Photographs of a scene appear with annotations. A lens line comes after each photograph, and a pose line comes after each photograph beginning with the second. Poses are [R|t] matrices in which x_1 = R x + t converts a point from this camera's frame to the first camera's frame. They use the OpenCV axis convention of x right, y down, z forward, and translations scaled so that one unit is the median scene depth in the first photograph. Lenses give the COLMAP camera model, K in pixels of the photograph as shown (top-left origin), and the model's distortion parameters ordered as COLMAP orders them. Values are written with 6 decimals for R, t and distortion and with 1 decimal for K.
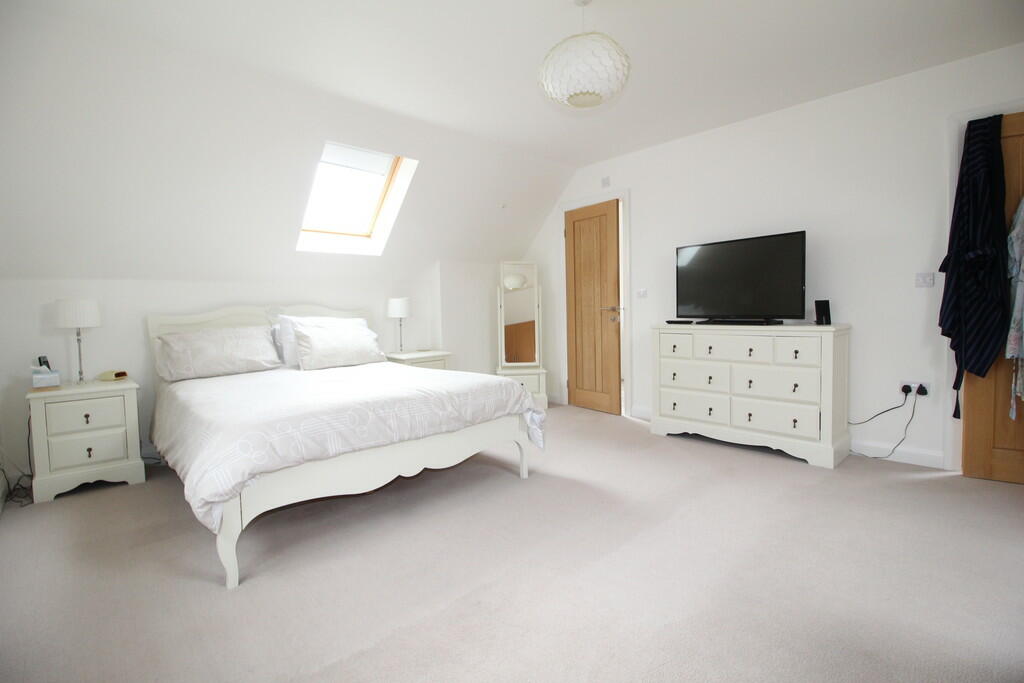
lens RADIAL K [[478.9, 0, 515.4], [0, 478.9, 338.5], [0, 0, 1]] dist [0.000943, 0.000019]
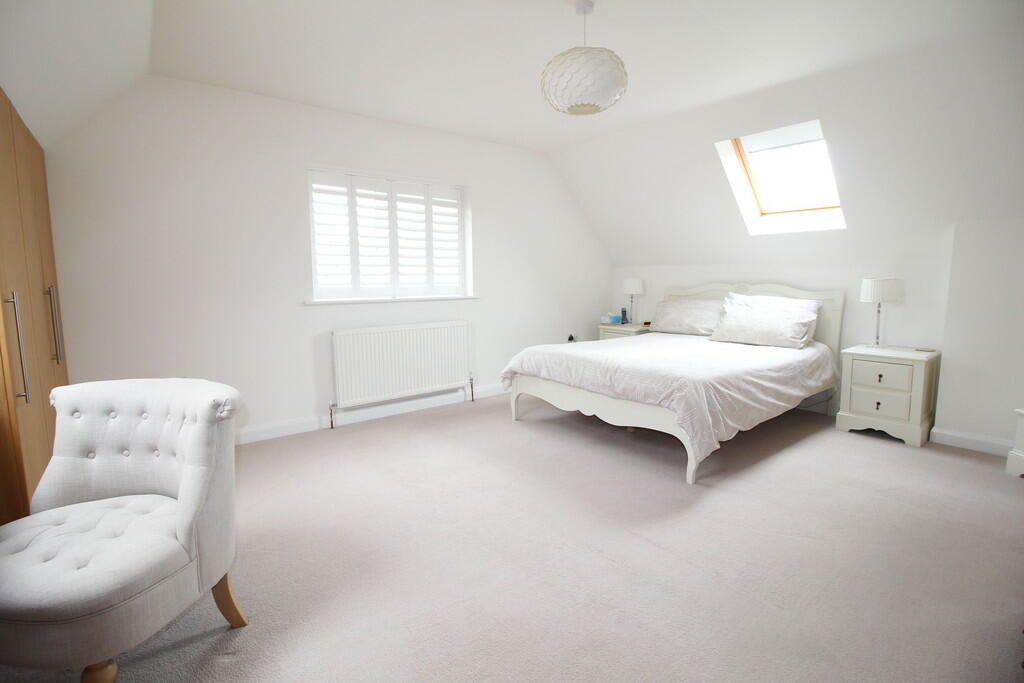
lens RADIAL K [[478.9, 0, 515.1], [0, 478.9, 335.9], [0, 0, 1]] dist [0.000943, 0.000019]
pose [[-0.076101, 0.148604, -0.985964, 1.009629], [-0.053840, 0.986777, 0.152882, -0.130800], [0.995645, 0.064719, -0.067094, 0.752131]]
